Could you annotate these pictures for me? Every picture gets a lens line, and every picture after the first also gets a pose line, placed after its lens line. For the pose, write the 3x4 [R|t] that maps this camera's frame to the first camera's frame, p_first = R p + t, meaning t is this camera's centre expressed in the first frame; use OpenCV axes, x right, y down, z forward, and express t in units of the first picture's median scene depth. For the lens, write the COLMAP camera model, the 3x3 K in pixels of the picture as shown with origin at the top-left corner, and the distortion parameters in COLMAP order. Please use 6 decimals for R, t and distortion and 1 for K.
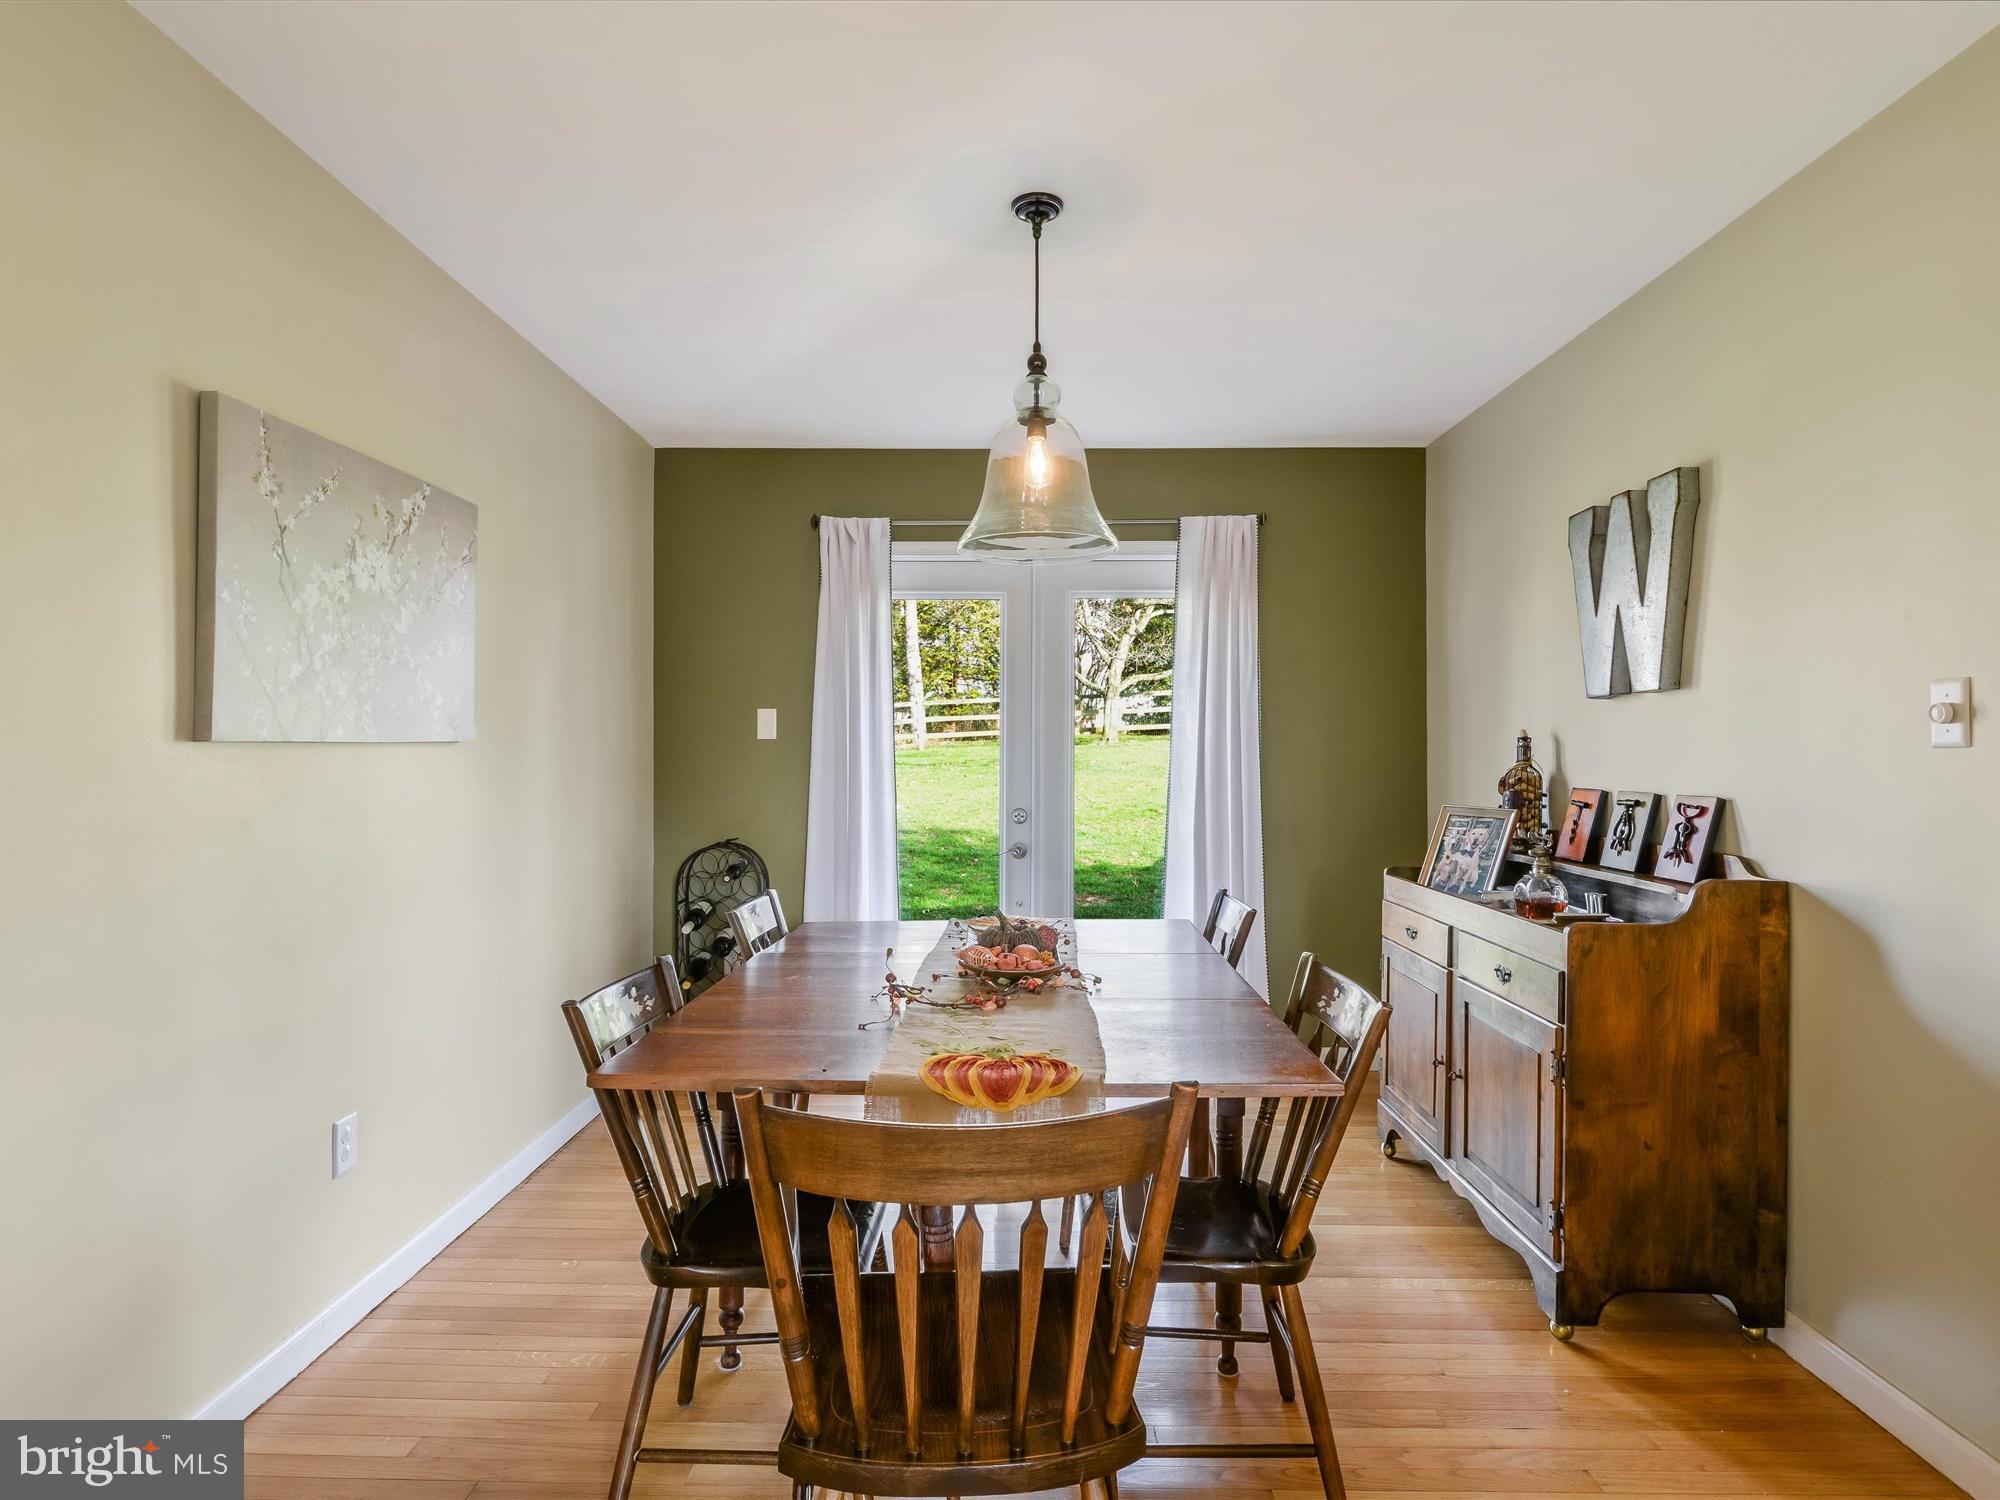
lens RADIAL K [[1044.4, 0, 1000.0], [0, 1044.4, 750.0], [0, 0, 1]] dist [-0.017520, -0.000046]
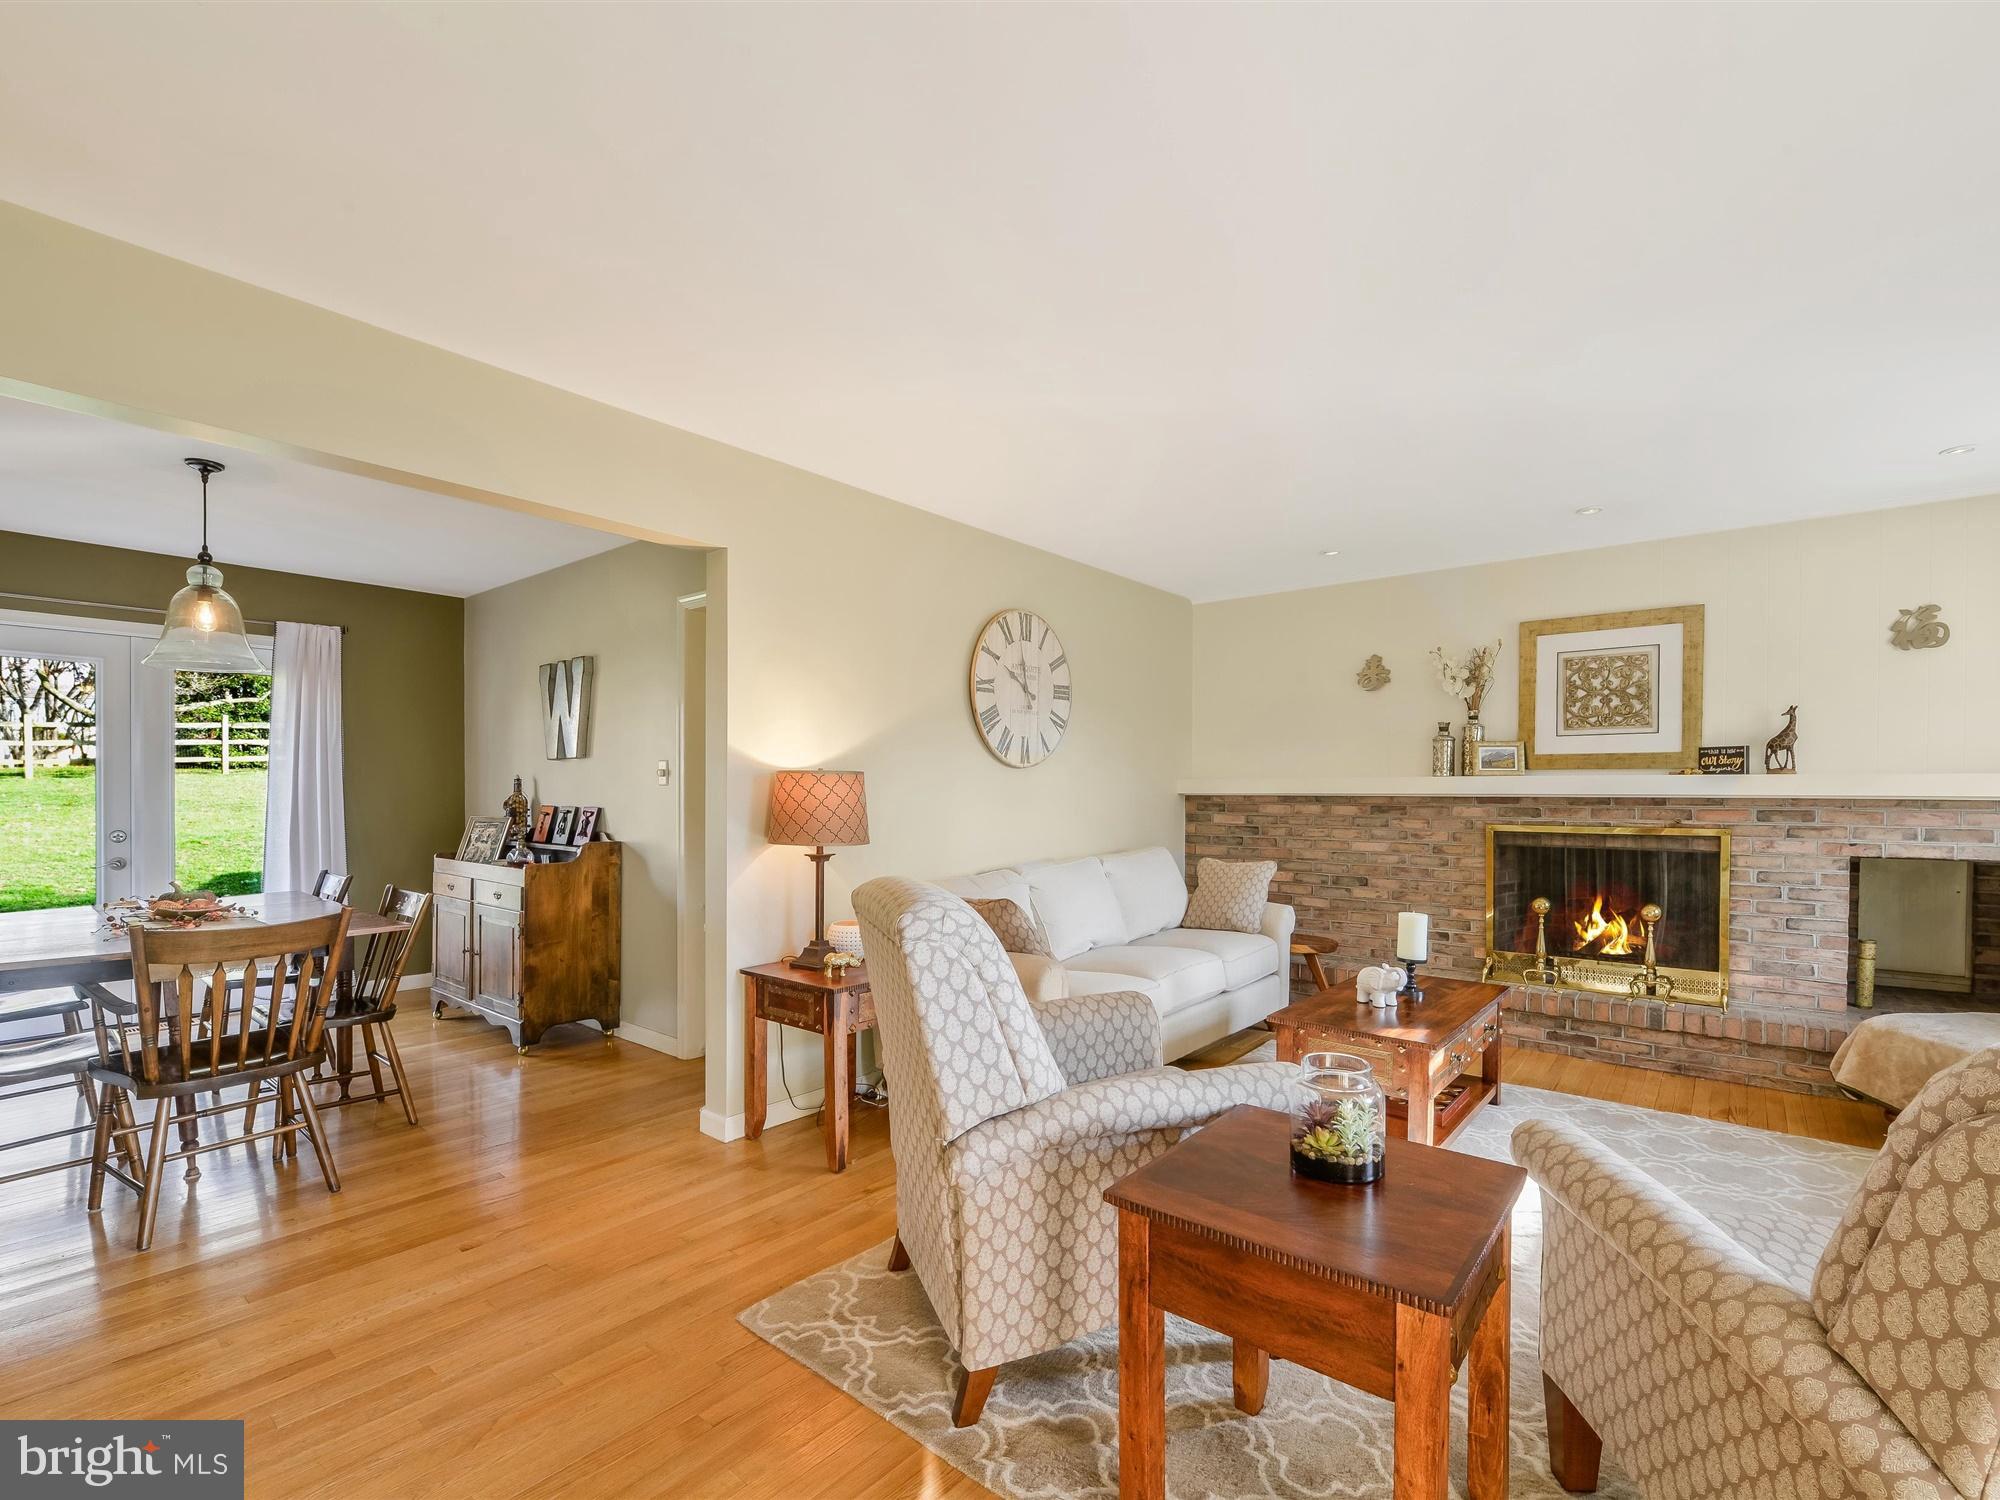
lens RADIAL K [[906.2, 0, 1000.0], [0, 906.2, 796.9], [0, 0, 1]] dist [-0.003221, -0.000836]
pose [[0.620360, -0.005624, 0.784297, -0.315936], [-0.003739, 0.999942, 0.010127, 0.000367], [-0.784309, -0.009215, 0.620302, -0.931825]]
